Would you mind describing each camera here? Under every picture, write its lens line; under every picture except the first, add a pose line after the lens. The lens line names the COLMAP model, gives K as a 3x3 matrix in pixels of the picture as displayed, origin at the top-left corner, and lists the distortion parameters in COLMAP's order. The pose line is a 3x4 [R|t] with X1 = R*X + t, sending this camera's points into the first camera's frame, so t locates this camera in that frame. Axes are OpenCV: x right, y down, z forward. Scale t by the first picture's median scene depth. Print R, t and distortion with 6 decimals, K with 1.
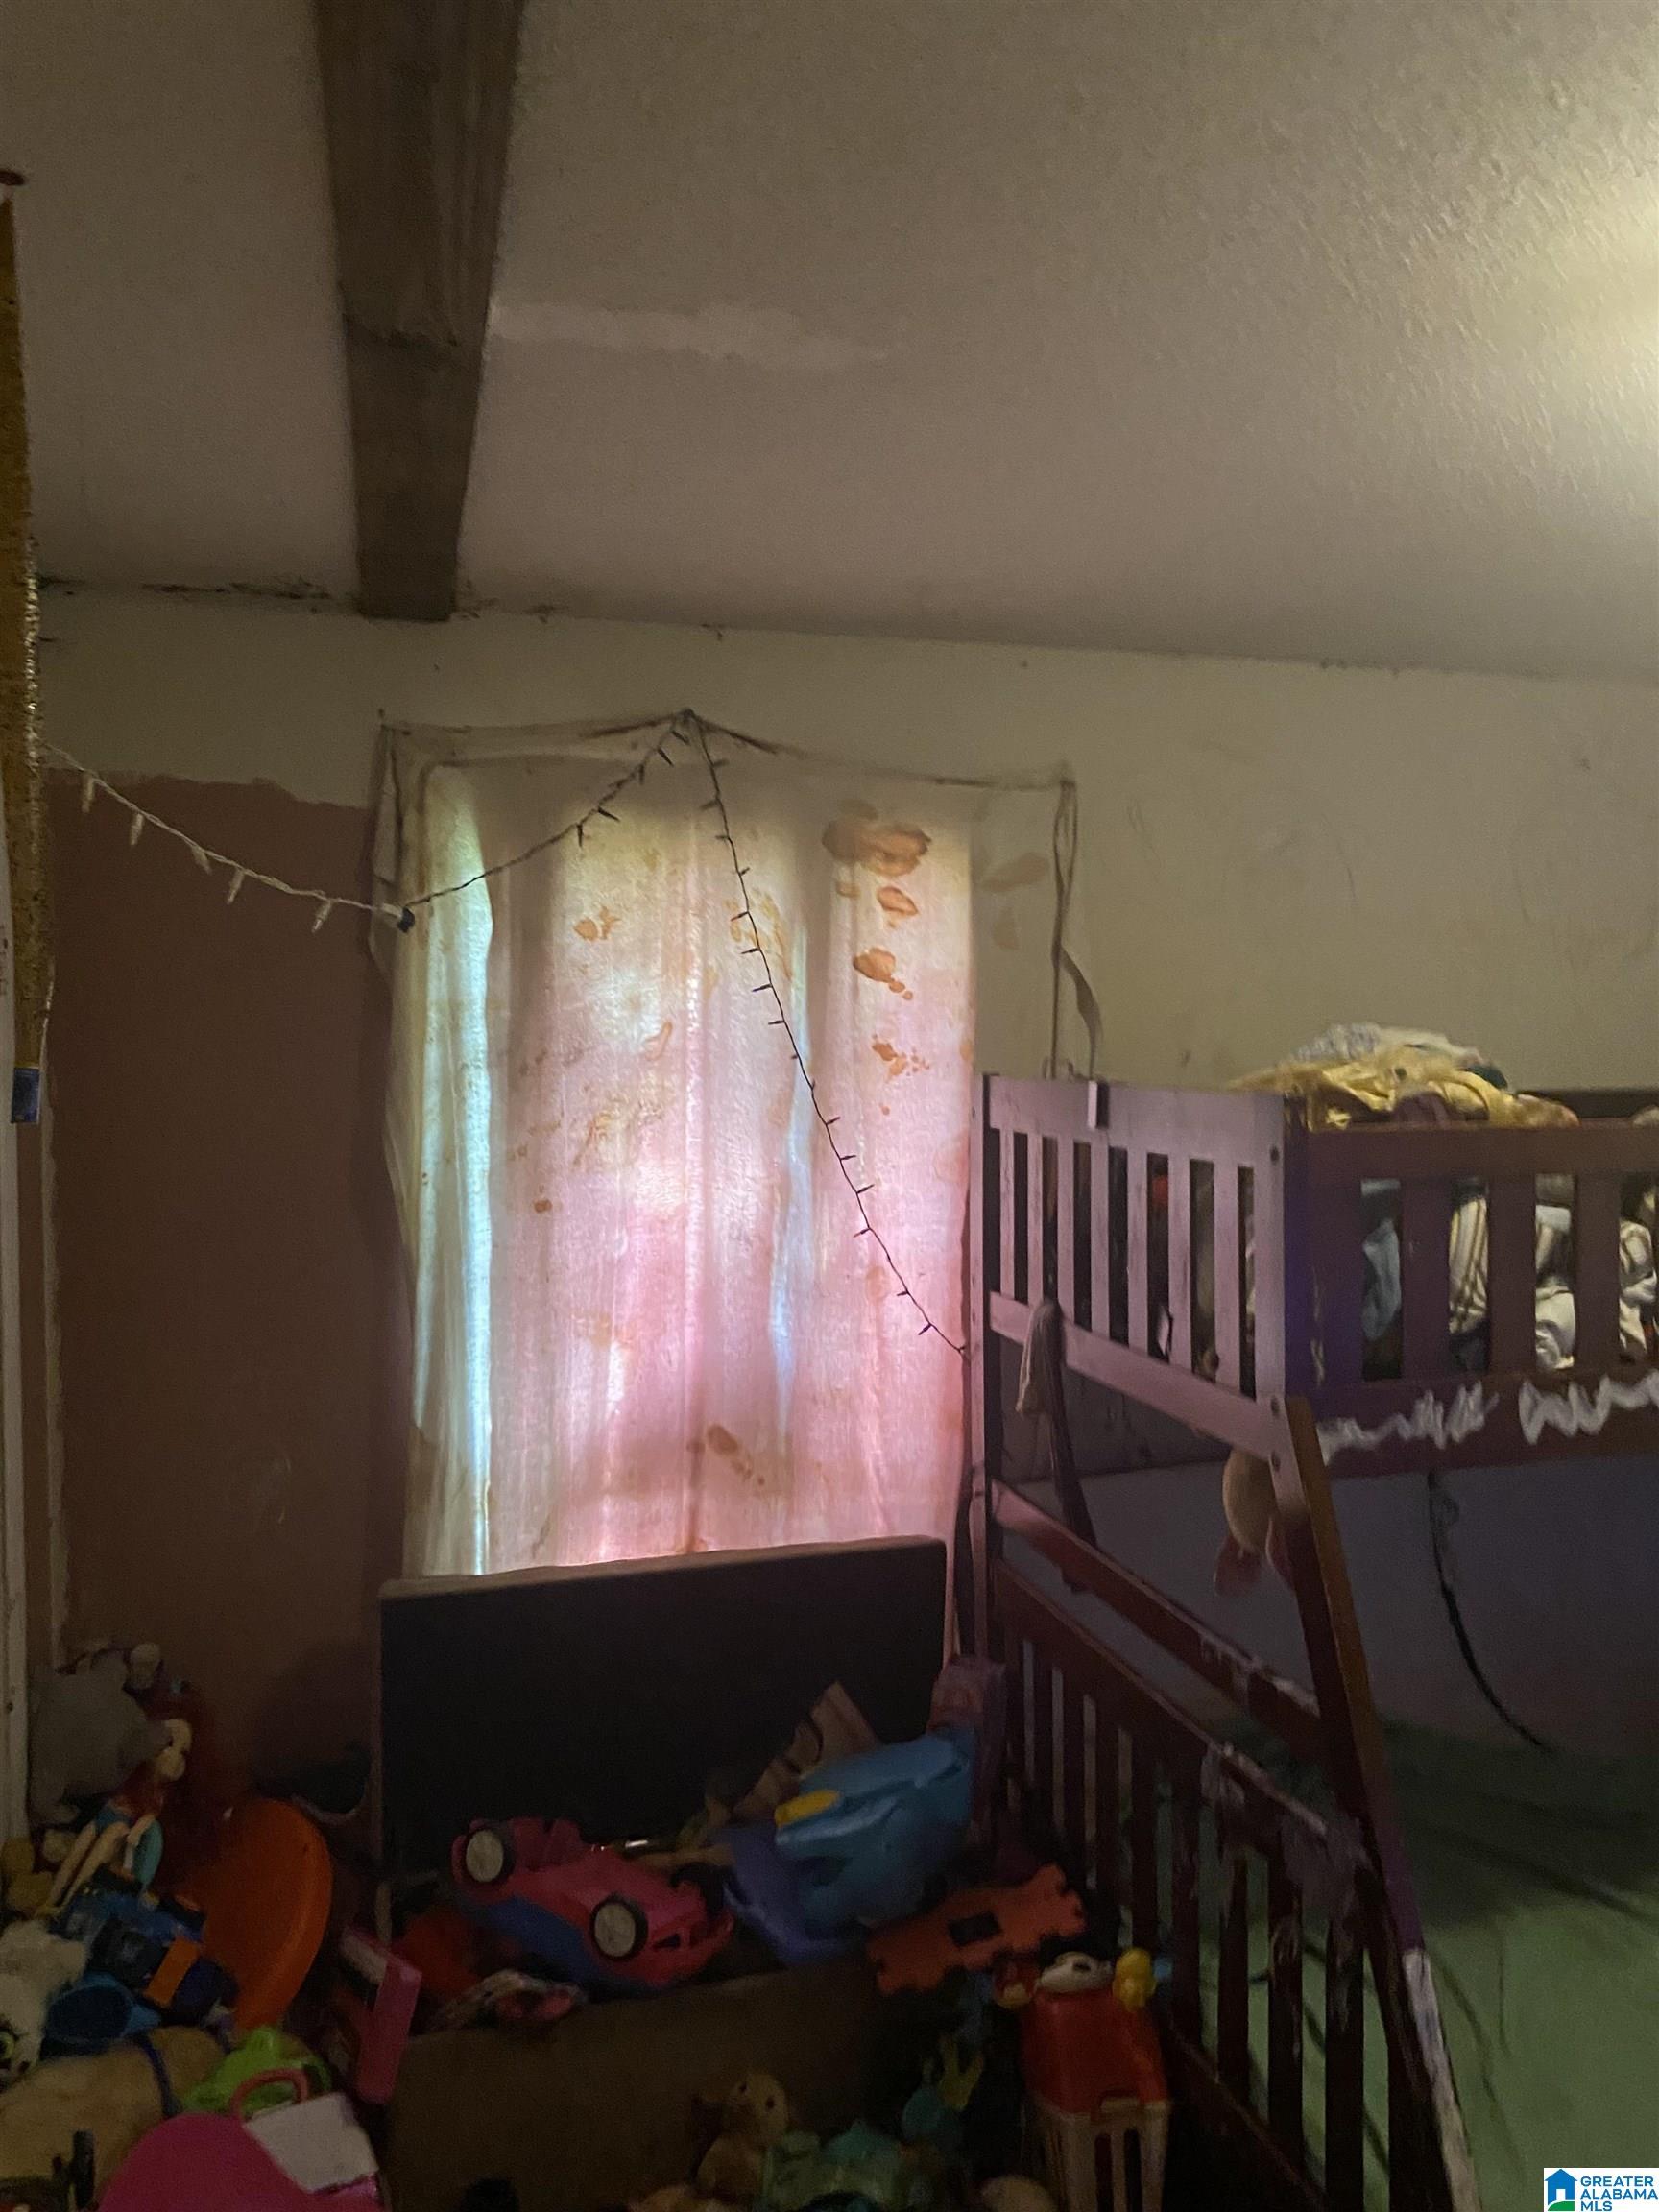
lens RADIAL K [[1703.0, 0, 826.3], [0, 1703.0, 1110.5], [0, 0, 1]] dist [0.015221, -0.018131]
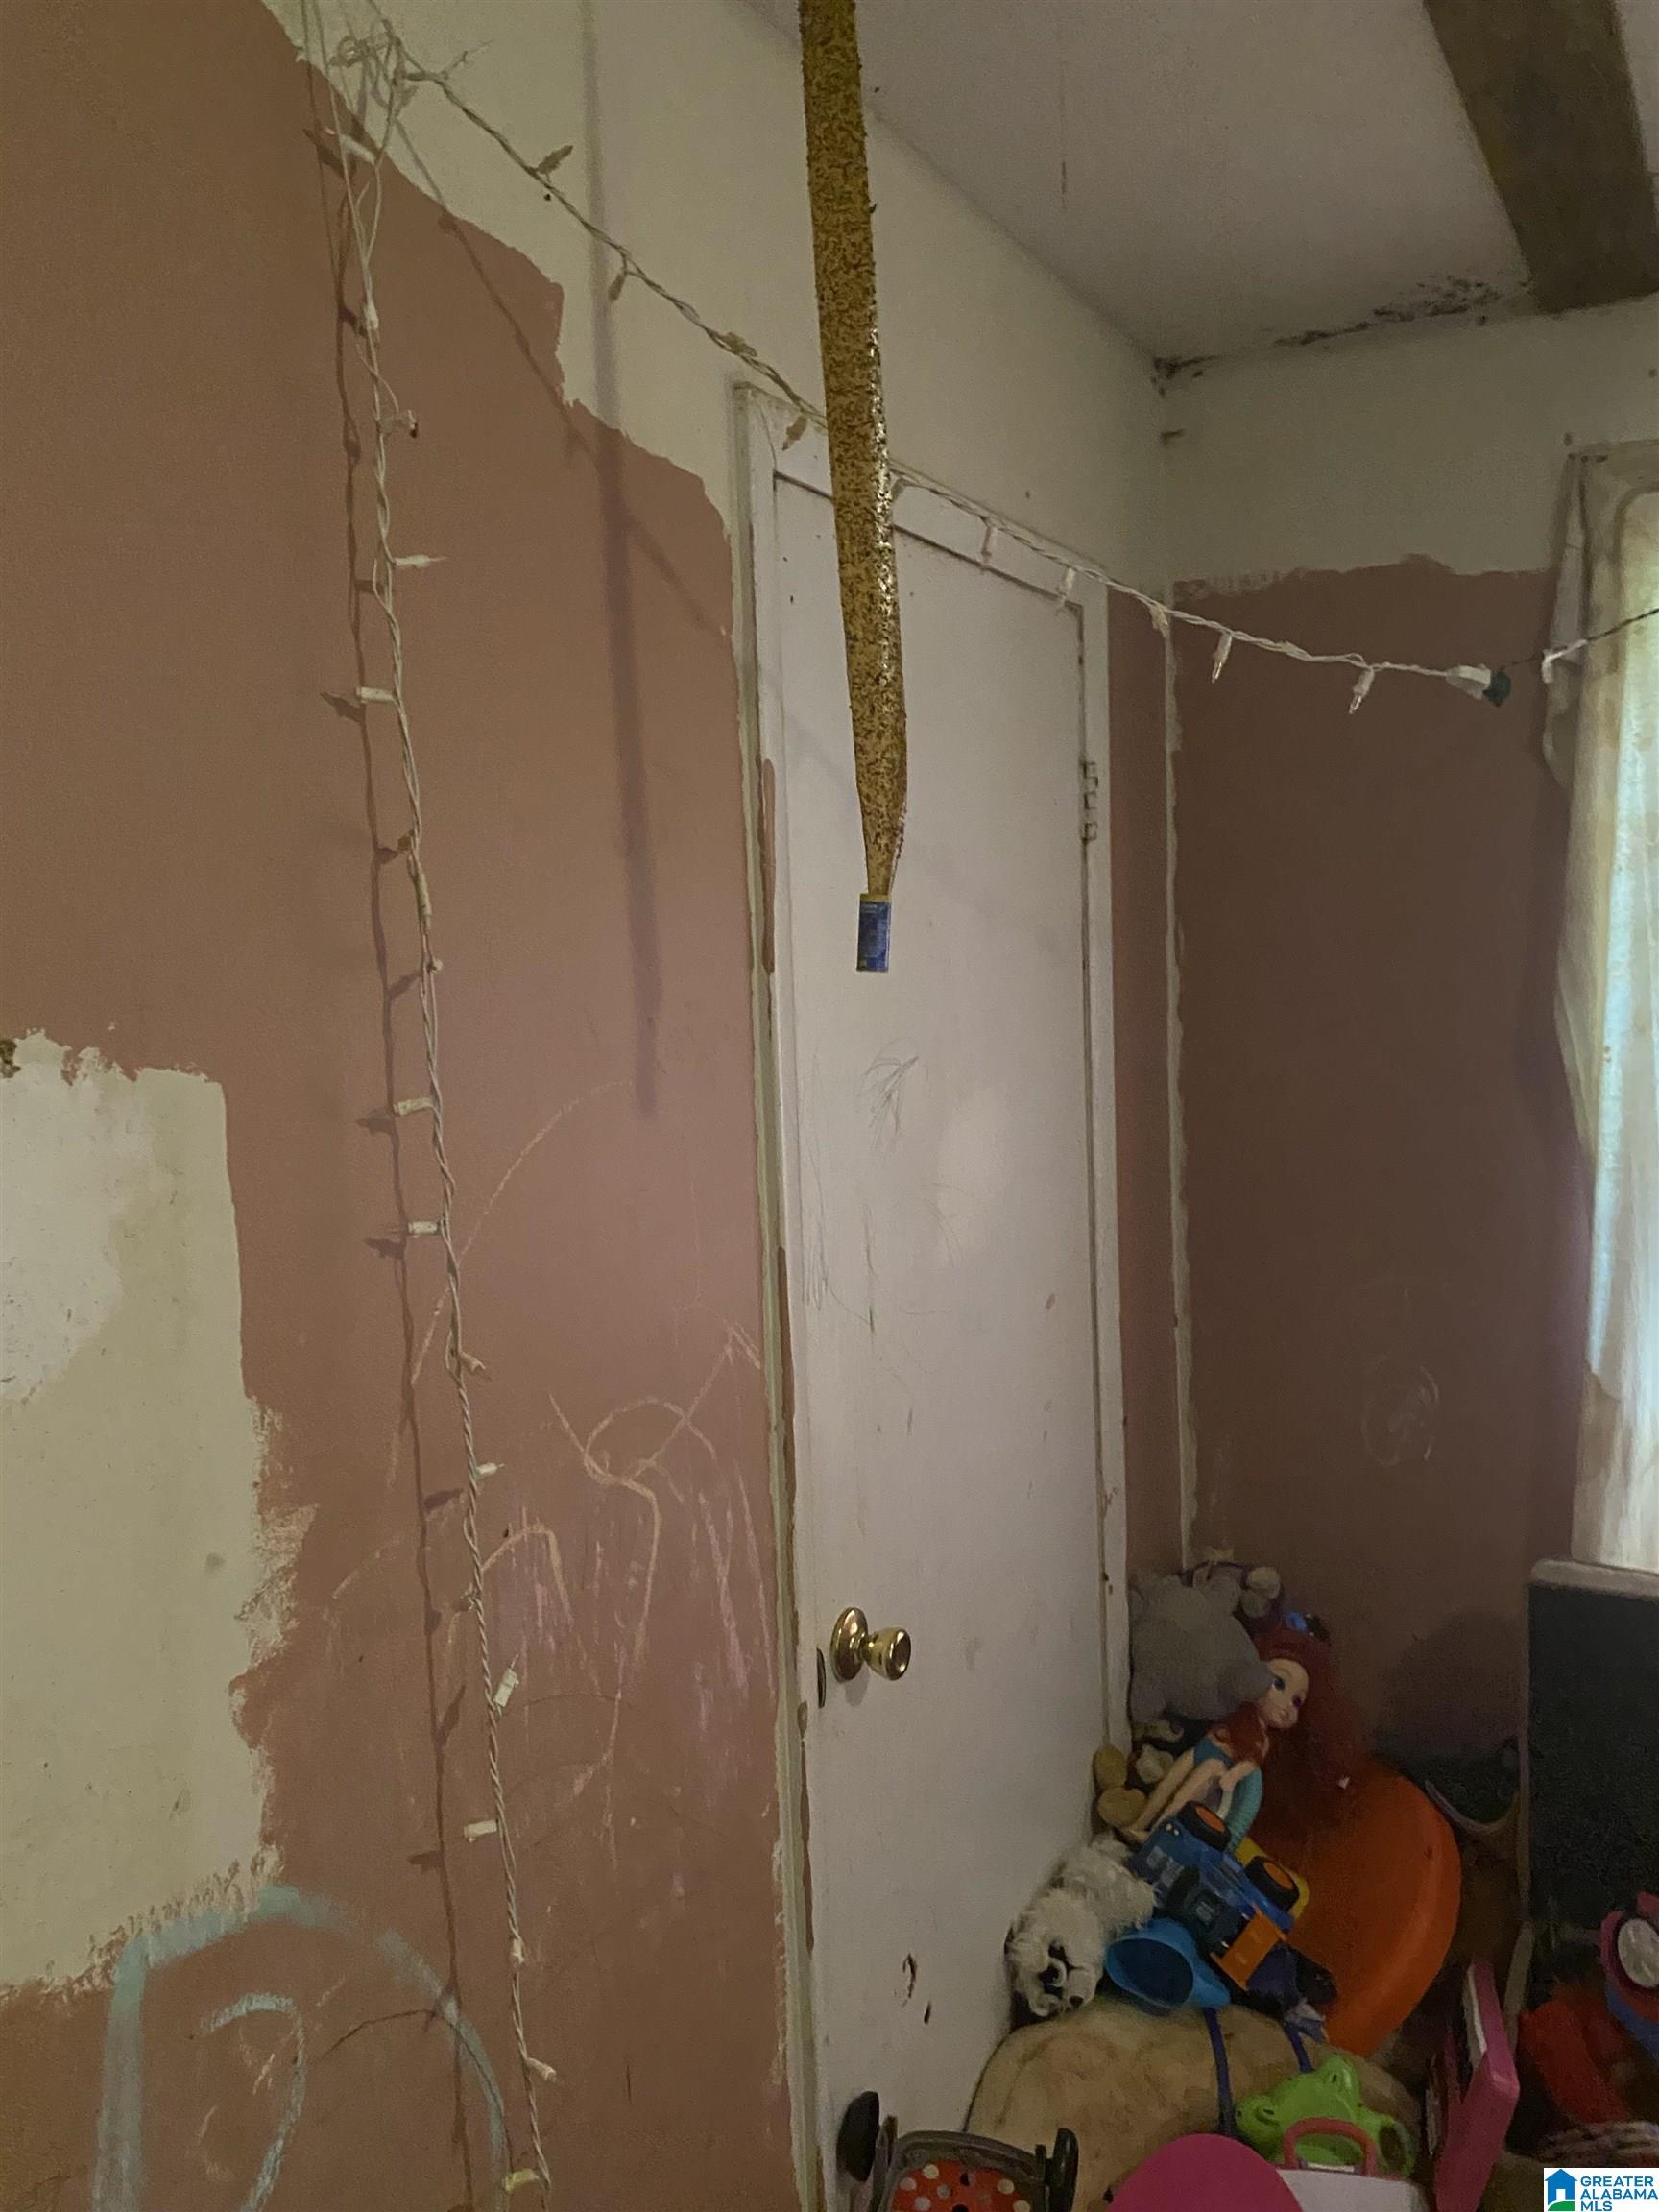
lens RADIAL K [[1703.0, 0, 838.3], [0, 1703.0, 1113.9], [0, 0, 1]] dist [0.015221, -0.018131]
pose [[0.728907, 0.047244, -0.682980, 0.038444], [0.004773, 0.997241, 0.074076, 0.009430], [0.684596, -0.057254, 0.726671, 0.225363]]
